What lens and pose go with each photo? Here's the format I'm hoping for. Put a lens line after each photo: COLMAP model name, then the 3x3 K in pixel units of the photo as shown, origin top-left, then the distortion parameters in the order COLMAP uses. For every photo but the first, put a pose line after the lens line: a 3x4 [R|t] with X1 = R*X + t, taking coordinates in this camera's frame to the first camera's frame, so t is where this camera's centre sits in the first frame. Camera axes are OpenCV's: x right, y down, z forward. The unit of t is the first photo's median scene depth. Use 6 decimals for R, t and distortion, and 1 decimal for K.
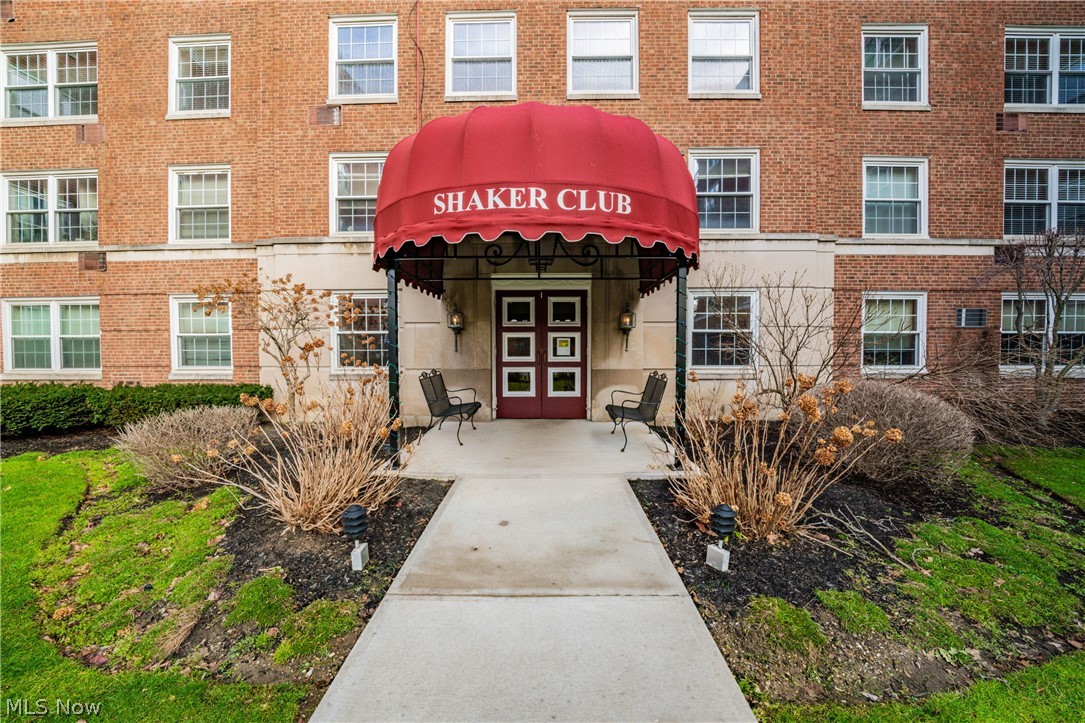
lens RADIAL K [[391.6, 0, 536.5], [0, 391.6, 362.4], [0, 0, 1]] dist [-0.025037, 0.000262]
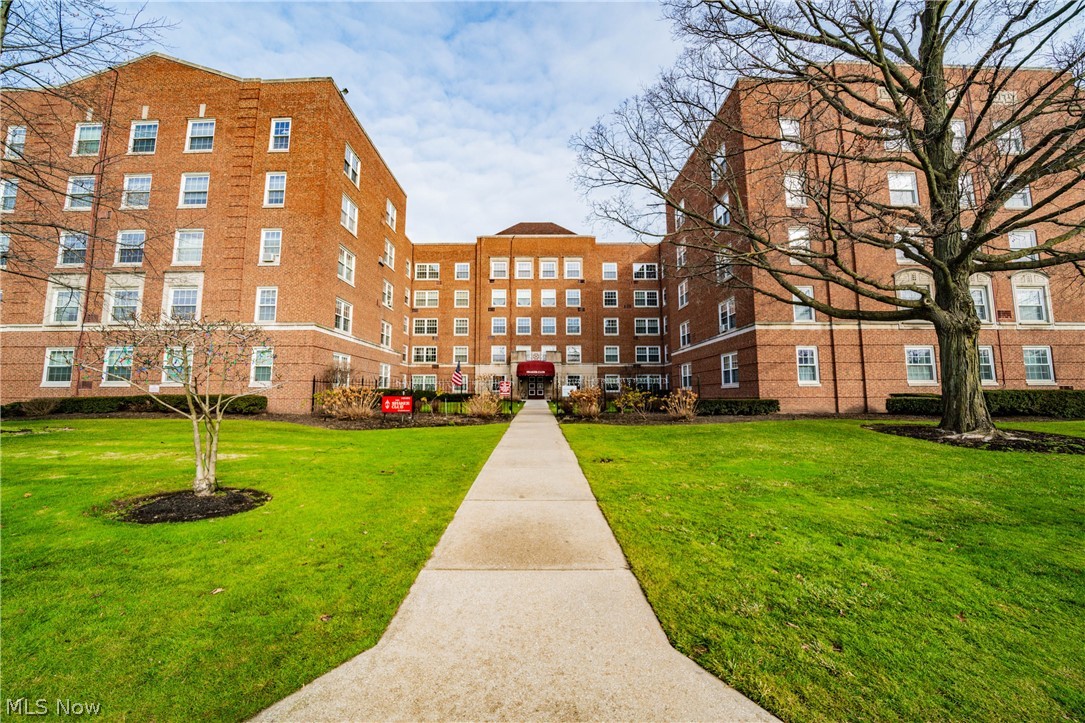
lens RADIAL K [[391.6, 0, 536.5], [0, 391.6, 362.4], [0, 0, 1]] dist [-0.025037, 0.000262]
pose [[0.999663, 0.003279, 0.025757, -0.106133], [-0.000221, 0.993032, -0.117848, 0.238783], [-0.025964, 0.117802, 0.992698, -3.822430]]
